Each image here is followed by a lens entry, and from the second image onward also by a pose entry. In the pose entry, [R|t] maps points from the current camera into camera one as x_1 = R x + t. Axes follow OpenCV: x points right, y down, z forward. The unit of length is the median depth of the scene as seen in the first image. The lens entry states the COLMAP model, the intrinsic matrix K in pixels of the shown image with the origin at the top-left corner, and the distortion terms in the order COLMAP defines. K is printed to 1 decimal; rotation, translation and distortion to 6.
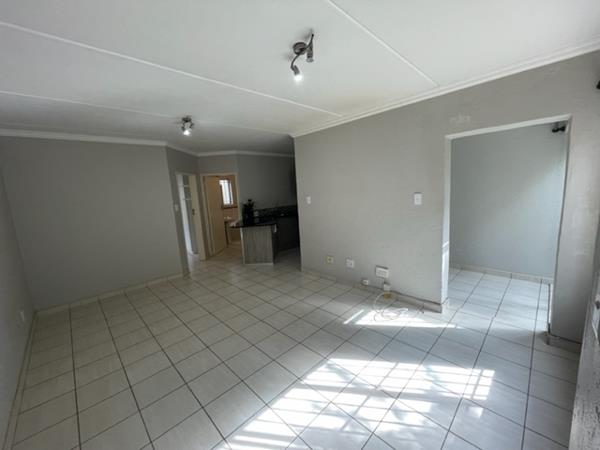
lens RADIAL K [[241.9, 0, 297.8], [0, 241.9, 225.2], [0, 0, 1]] dist [0.001901, 0.000357]
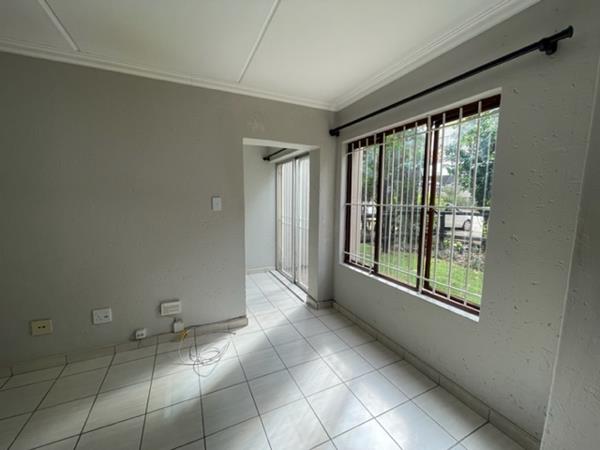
lens RADIAL K [[241.9, 0, 297.8], [0, 241.9, 225.2], [0, 0, 1]] dist [0.001901, 0.000357]
pose [[0.329895, -0.045769, 0.942907, -0.204524], [0.116168, 0.993201, 0.007567, -0.007423], [-0.936843, 0.107039, 0.332969, 0.438556]]
